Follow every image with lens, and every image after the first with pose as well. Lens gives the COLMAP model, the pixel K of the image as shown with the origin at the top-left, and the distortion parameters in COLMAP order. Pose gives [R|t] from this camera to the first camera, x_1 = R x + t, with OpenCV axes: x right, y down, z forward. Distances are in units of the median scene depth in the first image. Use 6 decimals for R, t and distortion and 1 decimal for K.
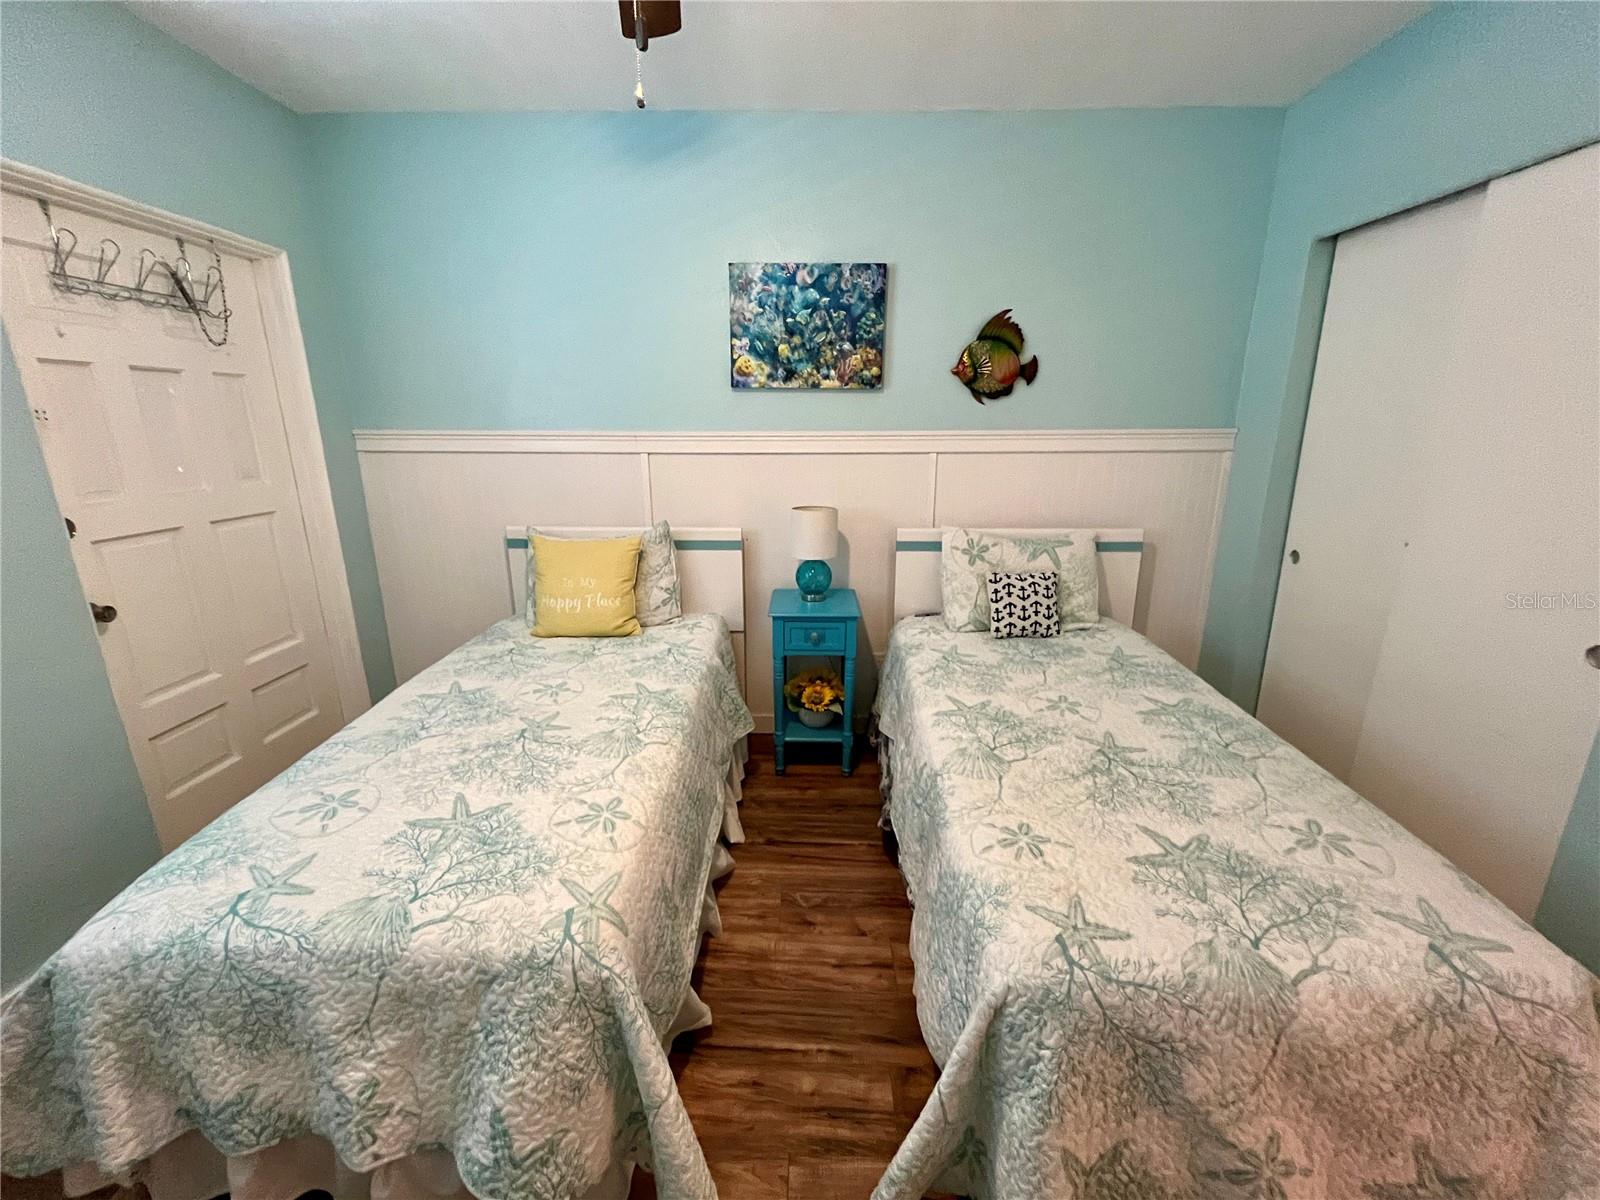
lens RADIAL K [[648.6, 0, 797.1], [0, 648.6, 597.3], [0, 0, 1]] dist [-0.001606, -0.000400]
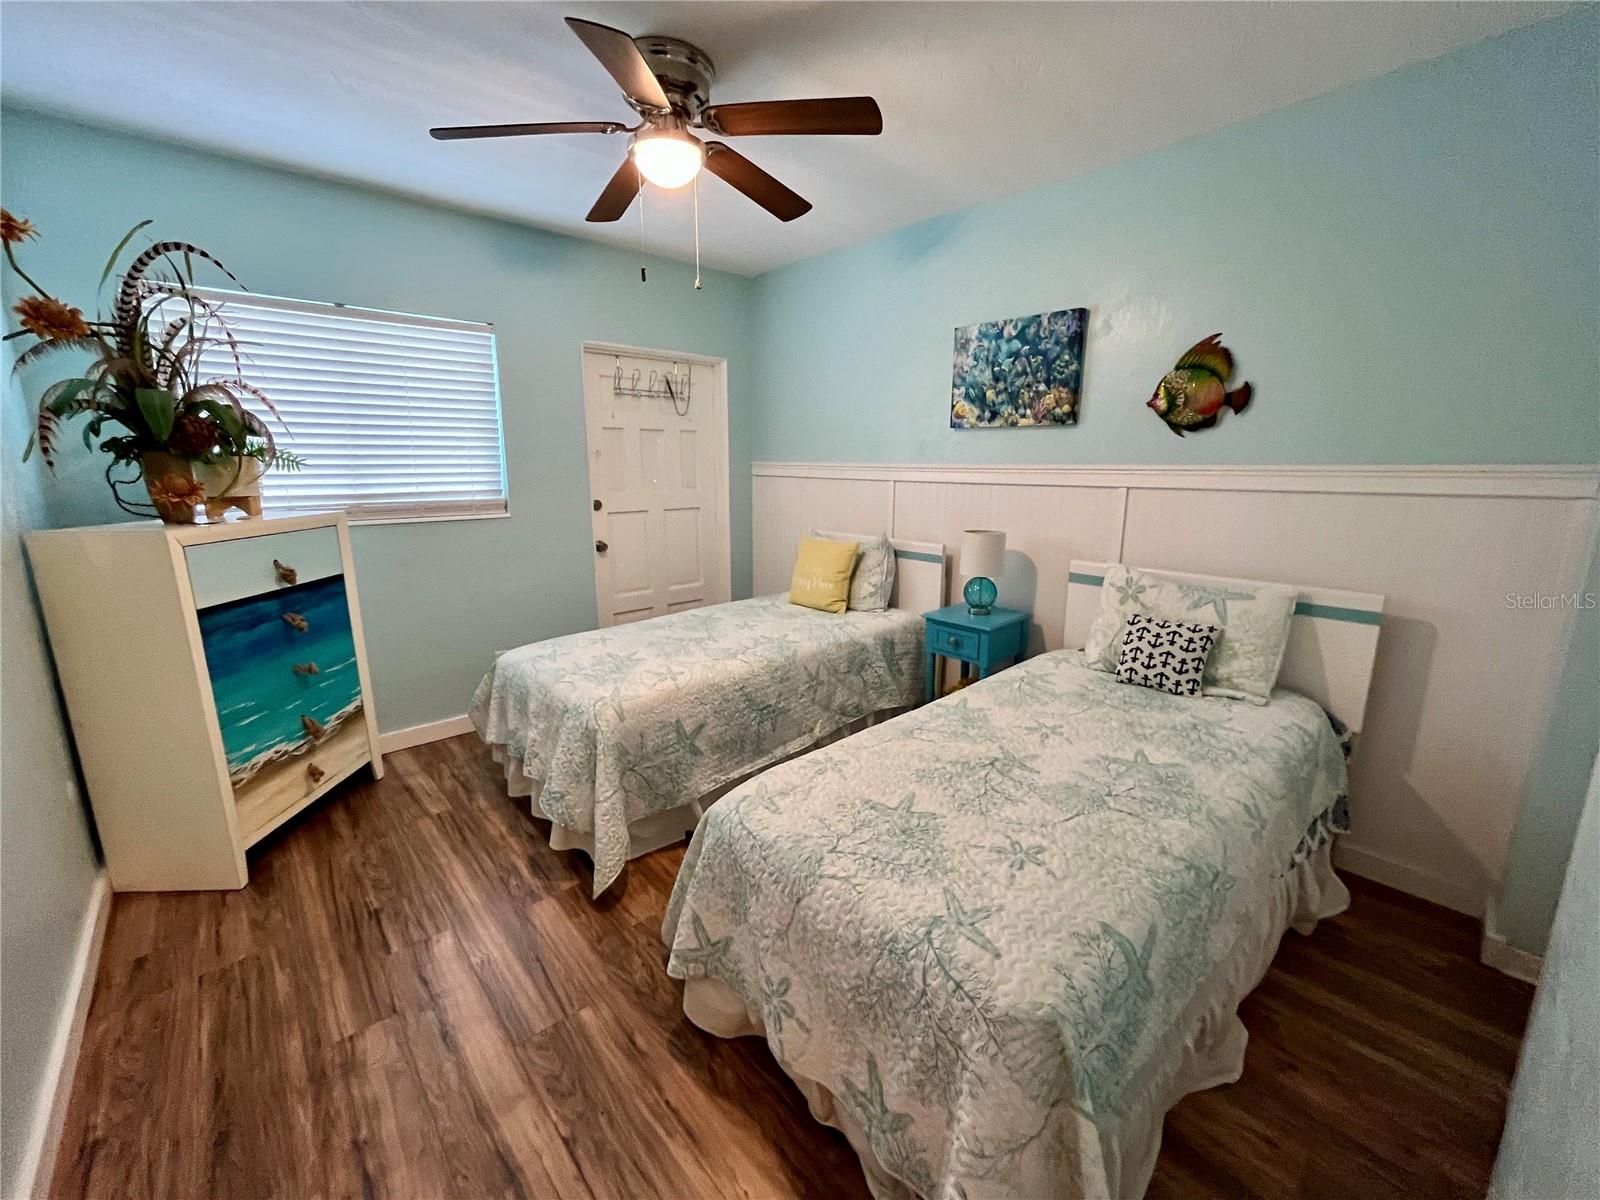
lens RADIAL K [[648.6, 0, 797.1], [0, 648.6, 597.3], [0, 0, 1]] dist [-0.001606, -0.000400]
pose [[0.684793, 0.152839, -0.712530, 0.629796], [-0.193654, 0.980770, 0.024261, 0.010021], [0.702536, 0.121371, 0.701222, -0.004775]]
